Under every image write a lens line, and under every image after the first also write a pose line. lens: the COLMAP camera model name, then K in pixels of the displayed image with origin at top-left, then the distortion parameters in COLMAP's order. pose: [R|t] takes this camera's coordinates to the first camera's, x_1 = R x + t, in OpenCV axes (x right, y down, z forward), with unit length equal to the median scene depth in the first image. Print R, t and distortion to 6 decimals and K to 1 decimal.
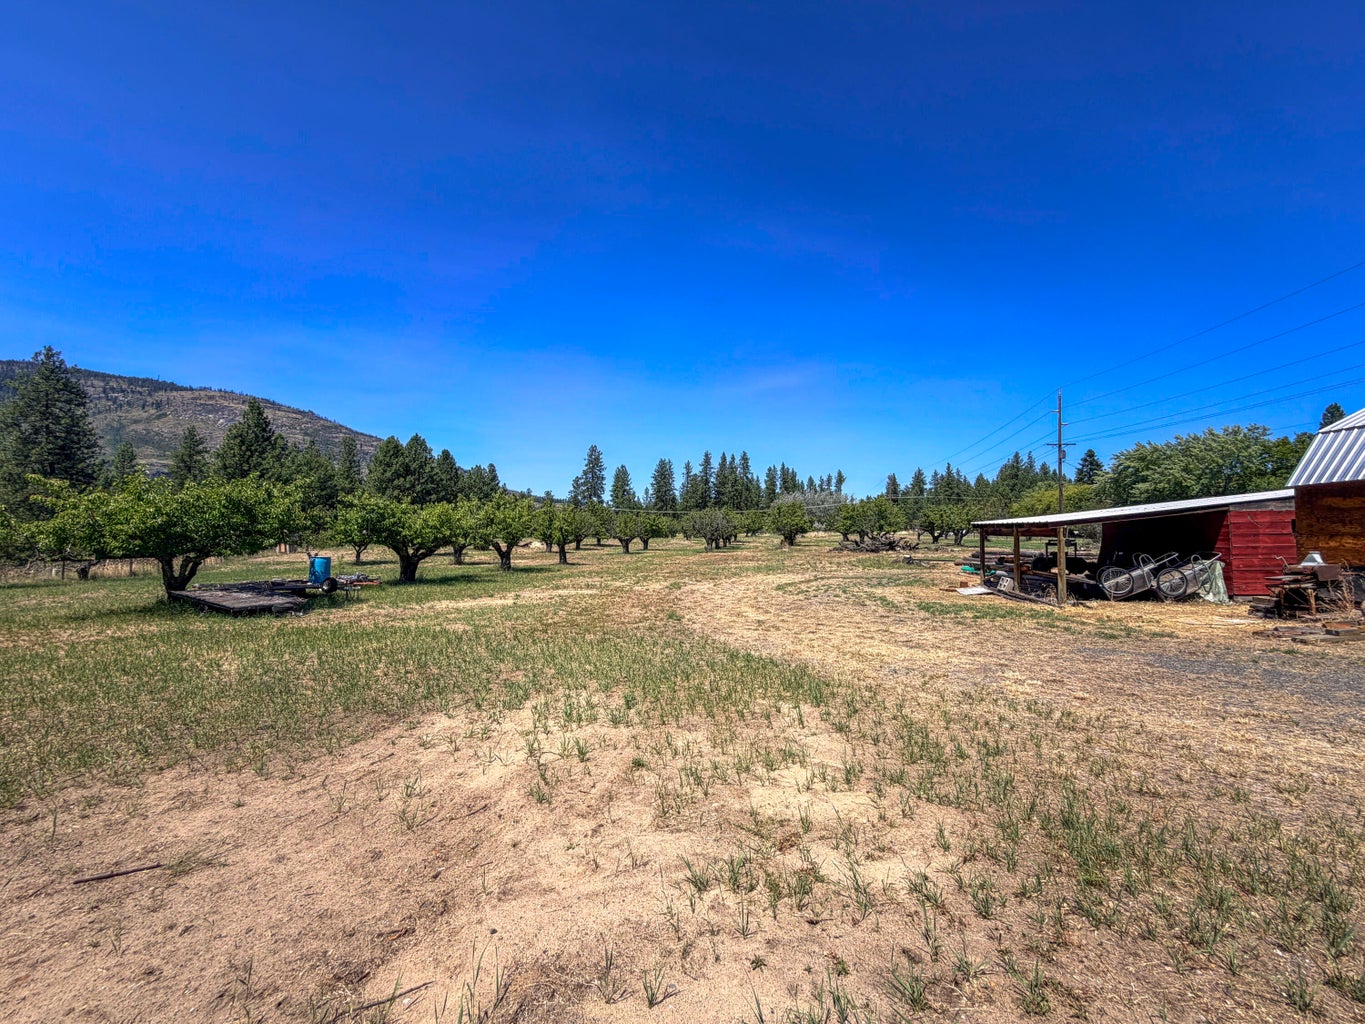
lens RADIAL K [[548.5, 0, 679.1], [0, 548.5, 512.4], [0, 0, 1]] dist [0.001880, 0.000095]
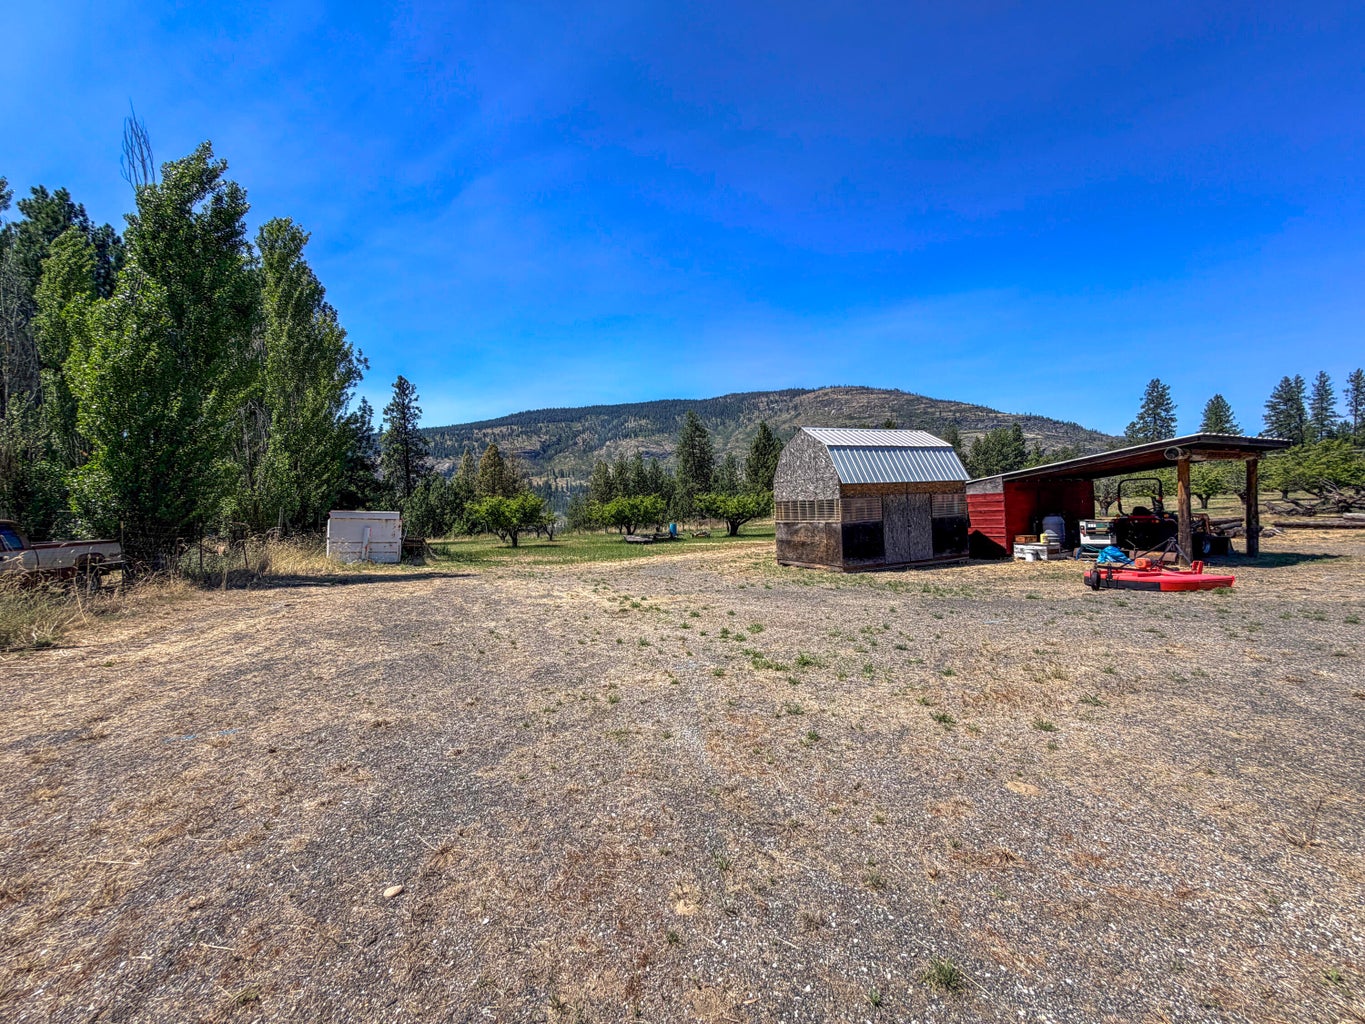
lens RADIAL K [[548.5, 0, 677.1], [0, 548.5, 515.2], [0, 0, 1]] dist [0.001880, 0.000095]
pose [[0.550620, -0.008805, -0.834709, 0.899459], [0.070497, 0.996863, 0.035988, -0.026888], [0.831774, -0.078660, 0.549514, -0.201991]]
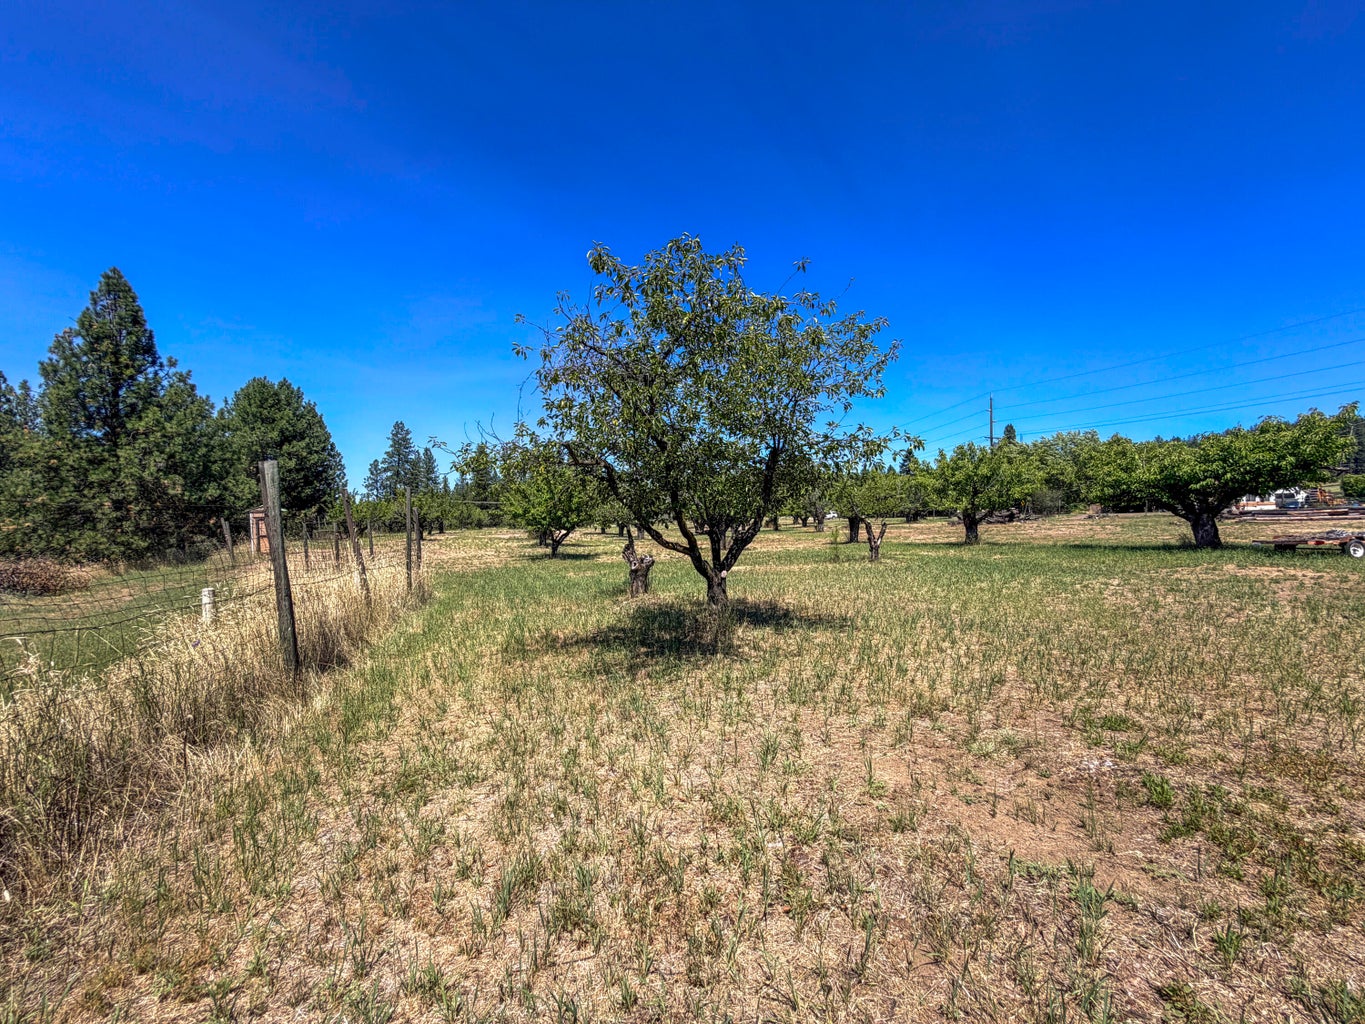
lens RADIAL K [[548.5, 0, 682.8], [0, 548.5, 522.4], [0, 0, 1]] dist [0.001880, 0.000095]
pose [[0.886745, -0.019281, 0.461857, -1.157832], [0.007486, 0.999598, 0.027358, 0.059658], [-0.462198, -0.020802, 0.886533, 0.558351]]
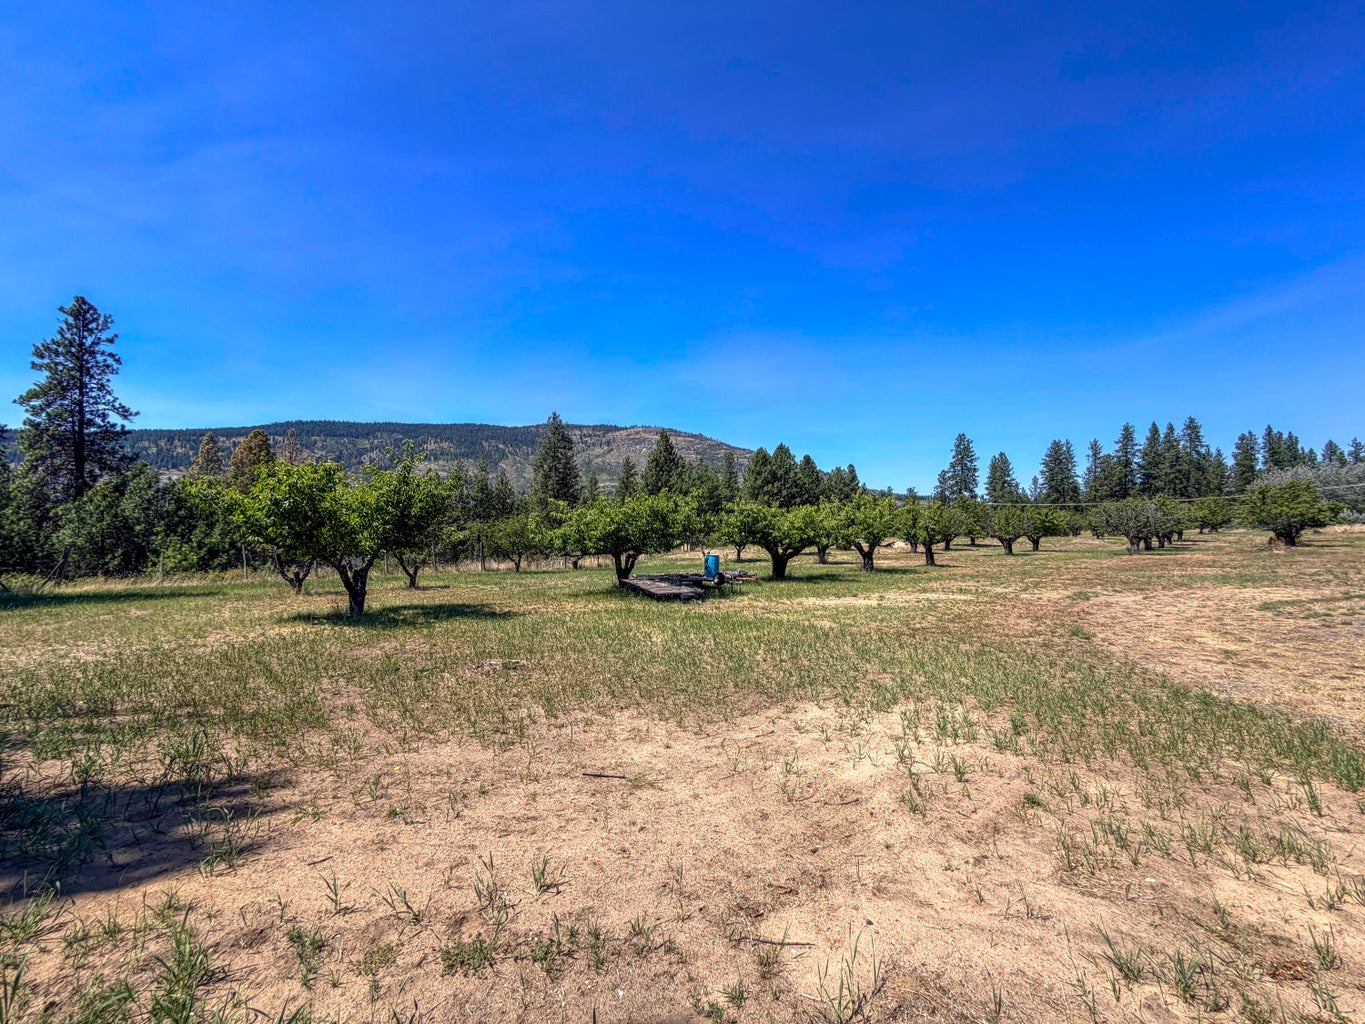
lens RADIAL K [[548.5, 0, 677.2], [0, 548.5, 509.8], [0, 0, 1]] dist [0.001880, 0.000095]
pose [[0.802533, -0.038234, -0.595381, 0.001213], [0.035479, 0.999237, -0.016346, -0.000541], [0.595552, -0.008005, 0.803277, -0.002780]]
